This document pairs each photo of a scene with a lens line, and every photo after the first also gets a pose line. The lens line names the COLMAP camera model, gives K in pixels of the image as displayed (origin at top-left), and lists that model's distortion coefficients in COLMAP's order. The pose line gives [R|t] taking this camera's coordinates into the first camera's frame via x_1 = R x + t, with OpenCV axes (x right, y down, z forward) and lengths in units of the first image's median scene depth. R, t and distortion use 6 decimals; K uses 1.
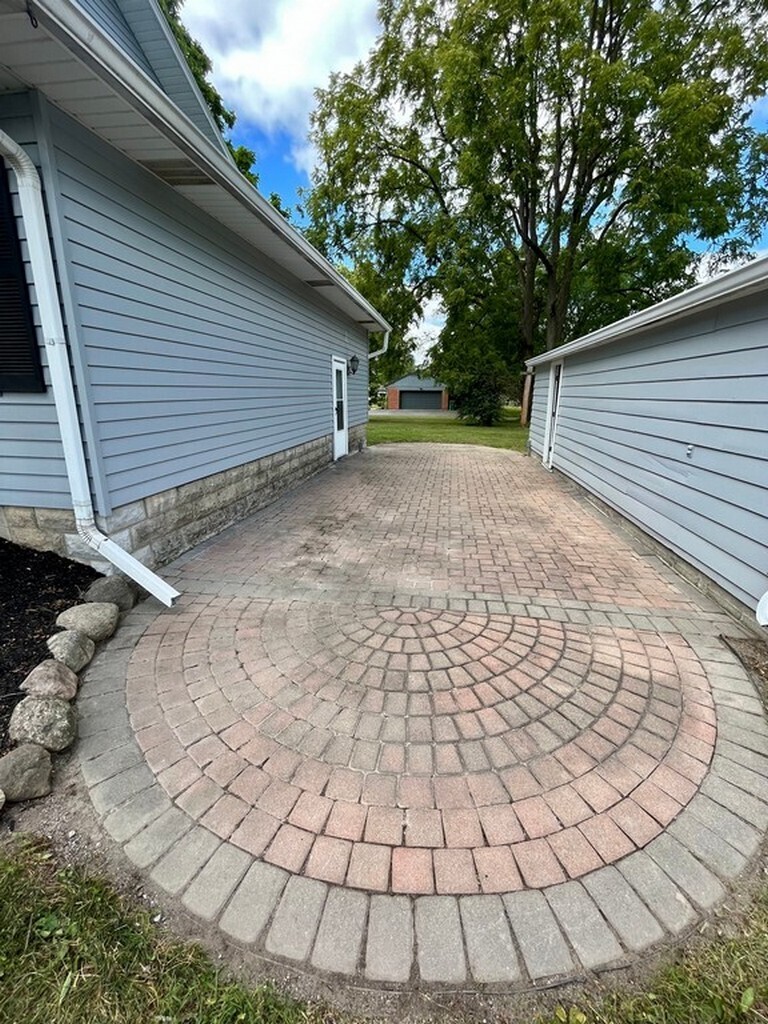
lens RADIAL K [[415.5, 0, 387.9], [0, 415.5, 498.3], [0, 0, 1]] dist [-0.002166, -0.000363]
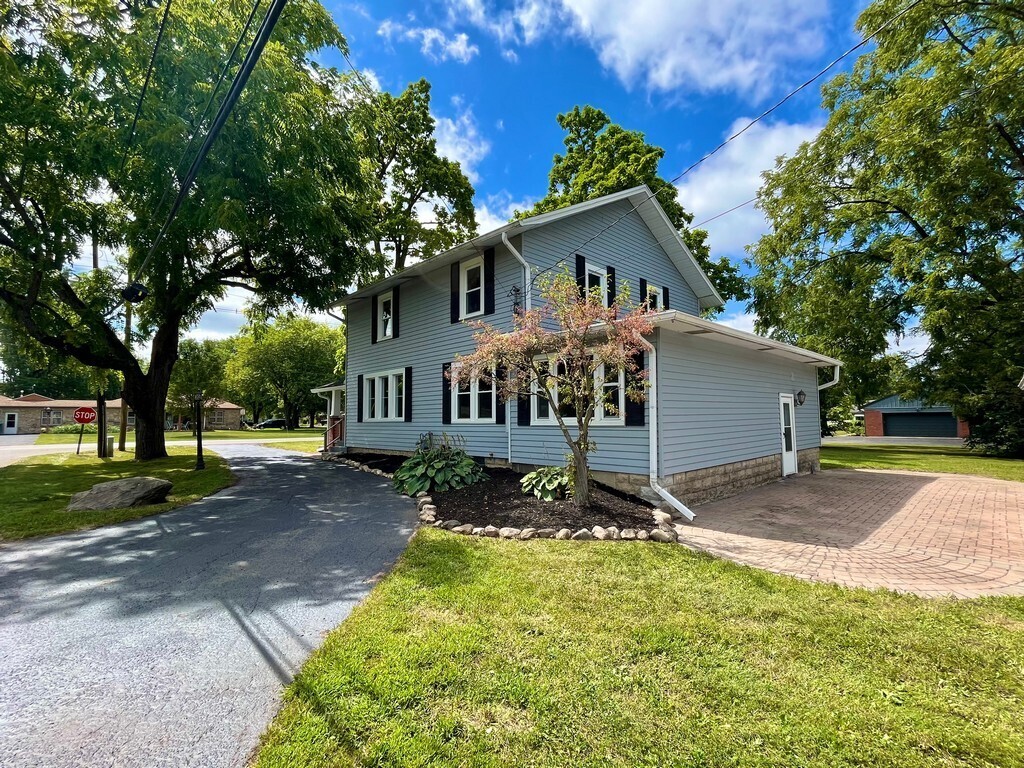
lens RADIAL K [[453.0, 0, 509.2], [0, 453.0, 389.8], [0, 0, 1]] dist [-0.001936, -0.000925]
pose [[0.778000, -0.057640, -0.625615, 0.099202], [-0.137538, 0.956002, -0.259119, 0.133922], [0.613025, 0.287640, 0.735842, -0.588023]]
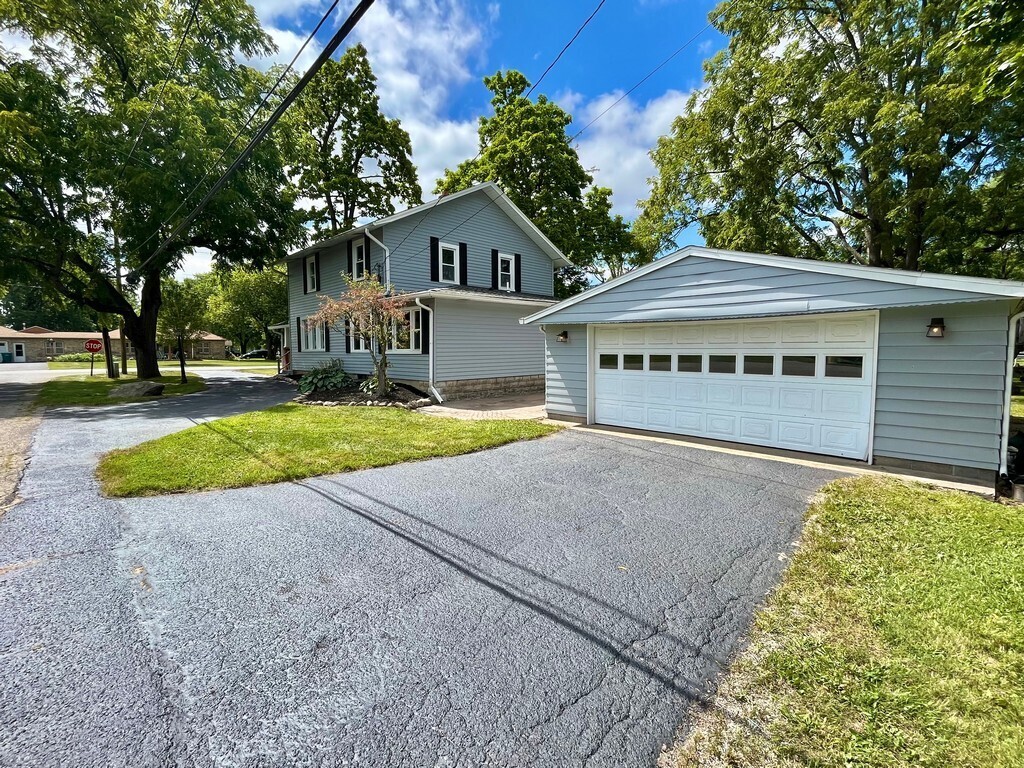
lens RADIAL K [[453.0, 0, 508.2], [0, 453.0, 384.9], [0, 0, 1]] dist [-0.001936, -0.000925]
pose [[0.784549, 0.032812, -0.619198, 1.069920], [-0.140532, 0.982023, -0.126021, 0.210844], [0.603932, 0.185886, 0.775057, -0.818062]]
